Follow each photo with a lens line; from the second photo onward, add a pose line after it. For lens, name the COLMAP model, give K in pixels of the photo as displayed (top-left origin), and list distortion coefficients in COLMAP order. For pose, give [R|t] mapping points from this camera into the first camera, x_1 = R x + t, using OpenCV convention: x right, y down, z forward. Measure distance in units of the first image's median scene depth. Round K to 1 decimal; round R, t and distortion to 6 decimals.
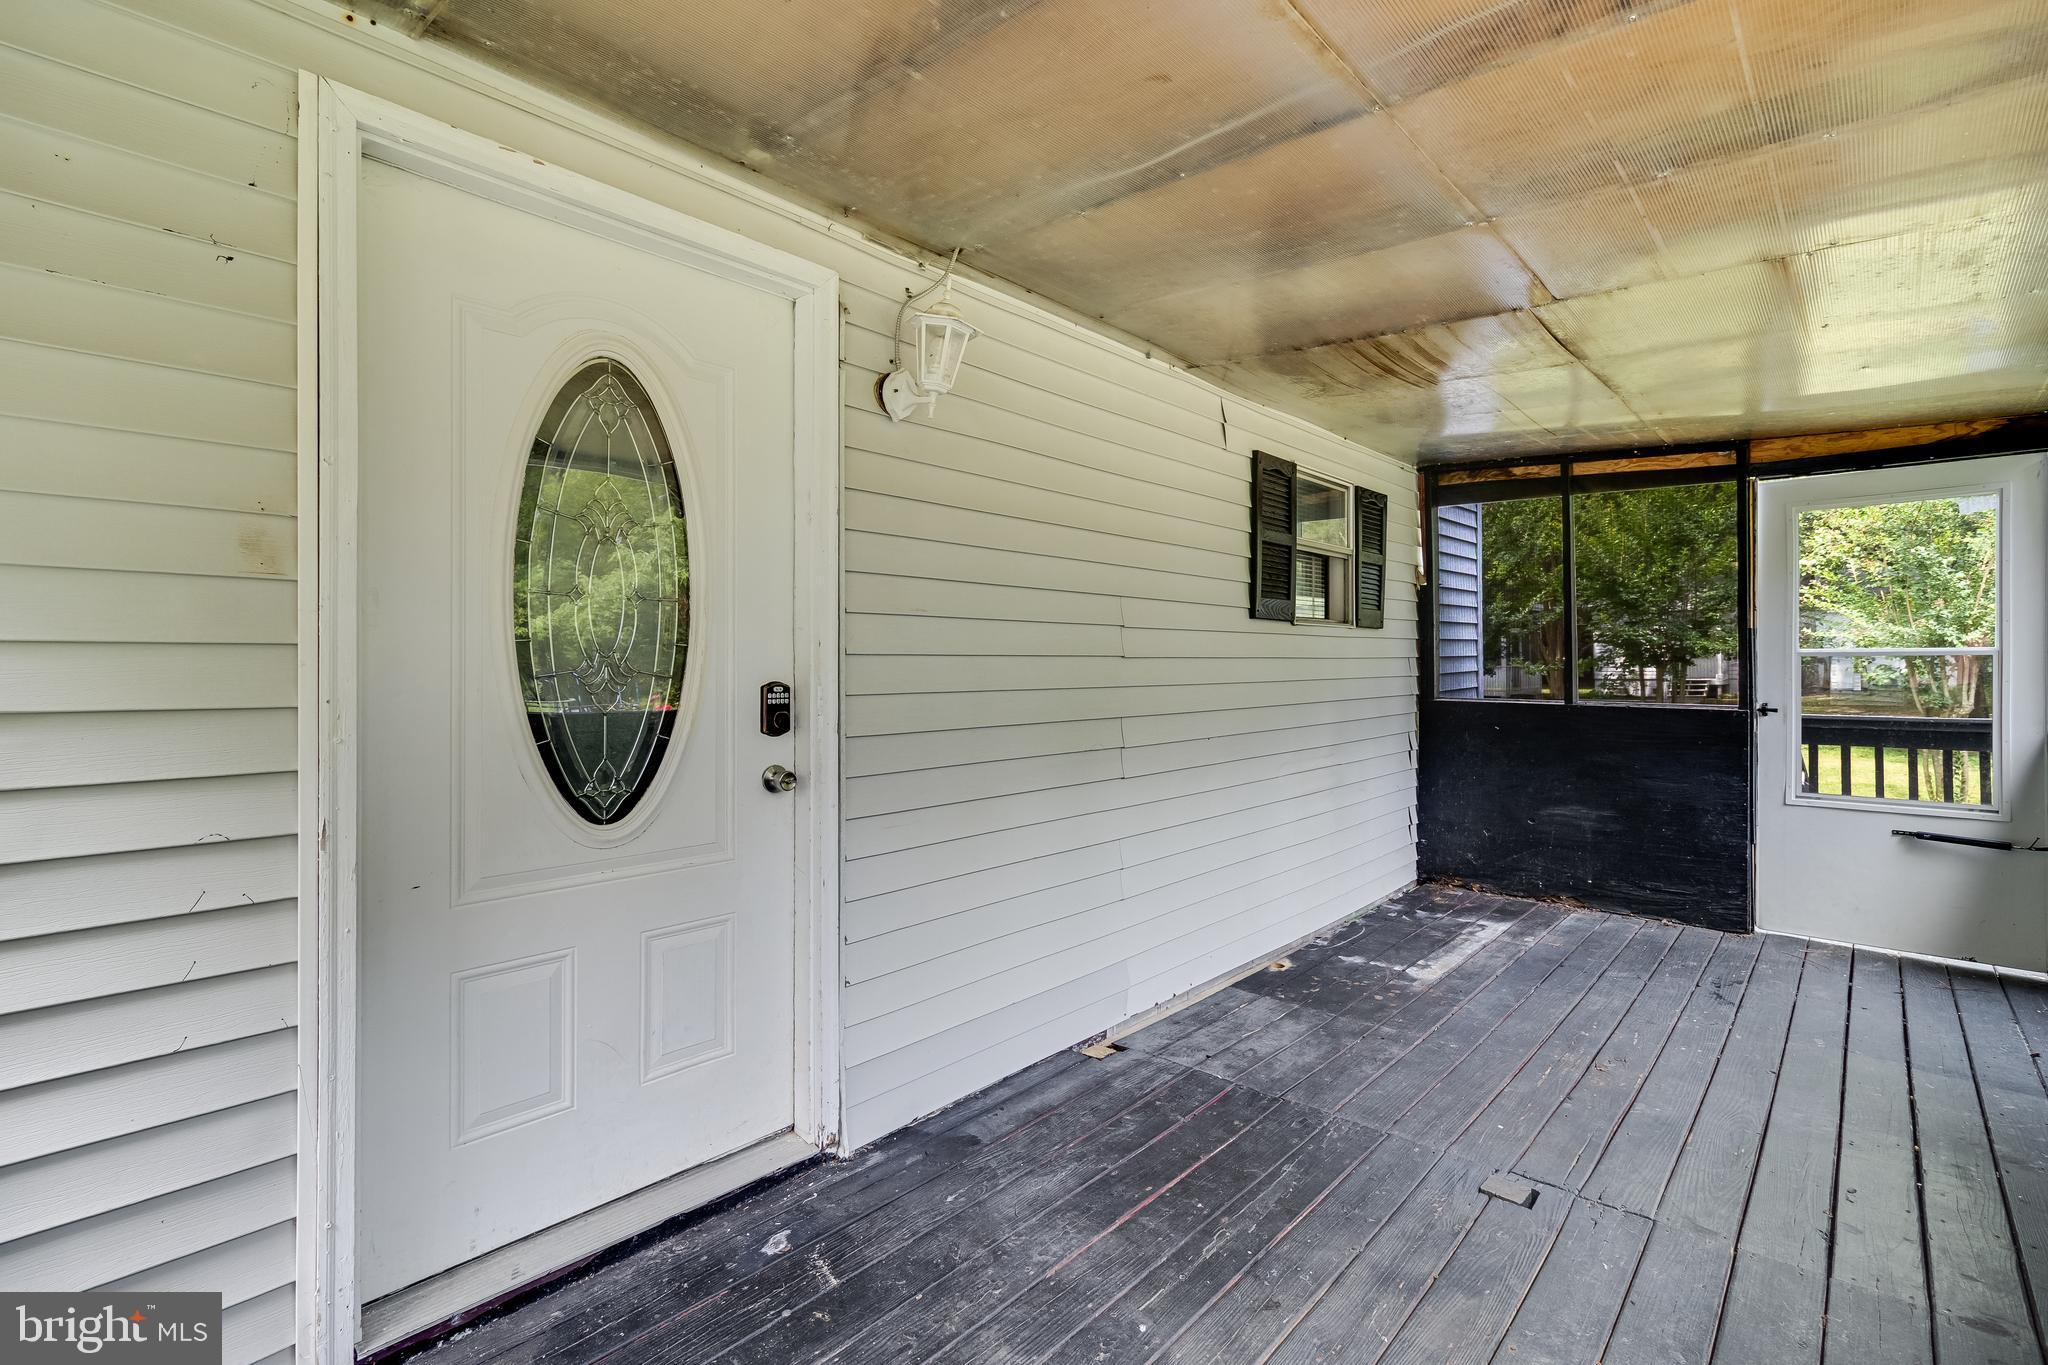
lens RADIAL K [[954.8, 0, 1028.3], [0, 954.8, 665.4], [0, 0, 1]] dist [0.003758, -0.000489]
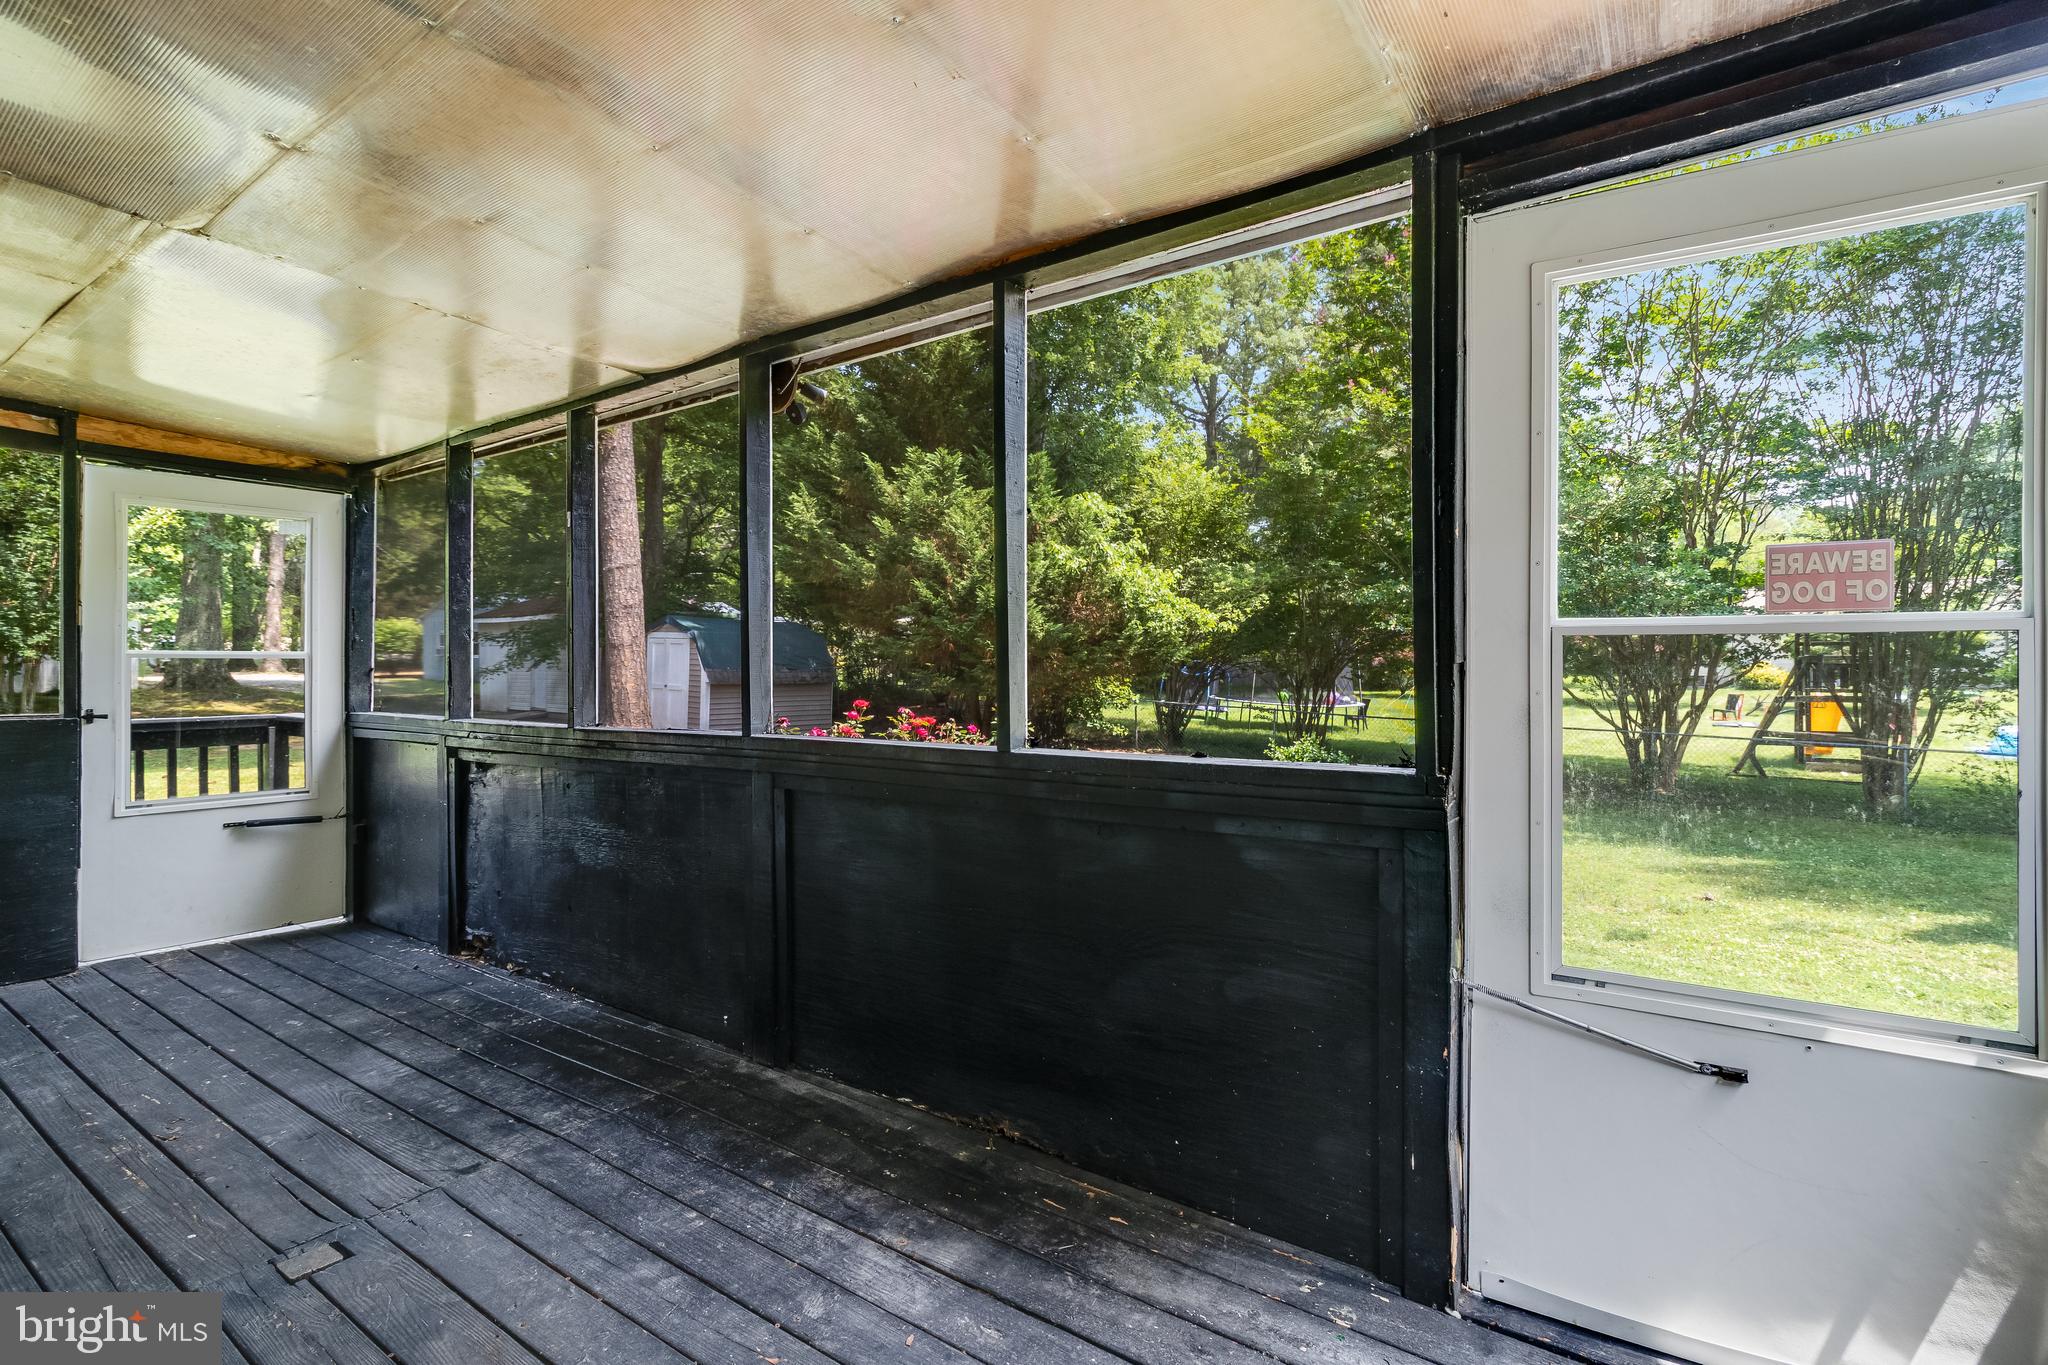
lens RADIAL K [[954.8, 0, 1025.8], [0, 954.8, 679.0], [0, 0, 1]] dist [0.003758, -0.000489]
pose [[-0.127385, -0.010182, 0.991801, -0.242067], [0.001581, 0.999944, 0.010469, 0.002609], [-0.991852, 0.002902, -0.127362, 0.247466]]
